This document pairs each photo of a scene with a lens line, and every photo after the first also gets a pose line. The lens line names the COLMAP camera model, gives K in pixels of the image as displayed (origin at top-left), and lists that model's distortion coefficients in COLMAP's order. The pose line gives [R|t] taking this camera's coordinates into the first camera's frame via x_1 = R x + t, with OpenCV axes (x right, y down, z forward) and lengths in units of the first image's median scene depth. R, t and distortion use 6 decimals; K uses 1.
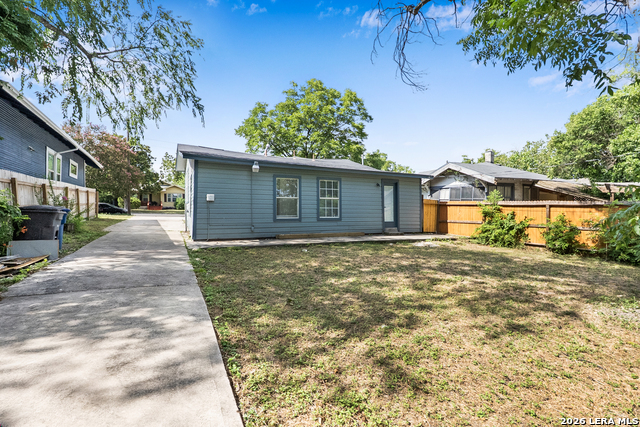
lens RADIAL K [[289.5, 0, 320.0], [0, 289.5, 213.5], [0, 0, 1]] dist [-0.001474, -0.000154]
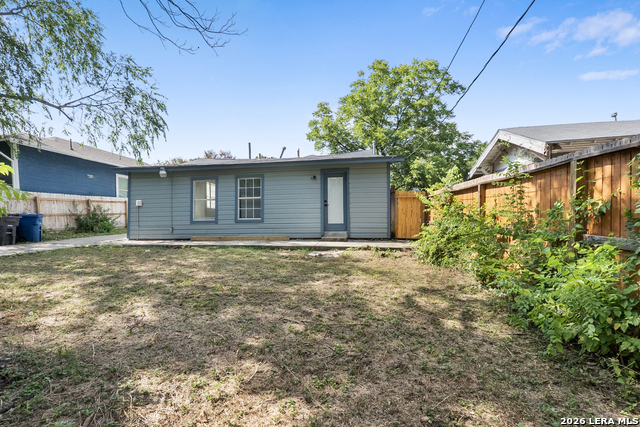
lens RADIAL K [[302.2, 0, 320.0], [0, 302.2, 213.5], [0, 0, 1]] dist [0.002430, 0.000245]
pose [[0.823992, -0.024444, -0.566074, 0.747669], [0.015506, 0.999668, -0.020597, 0.019037], [0.566389, 0.008195, 0.824097, 0.343018]]
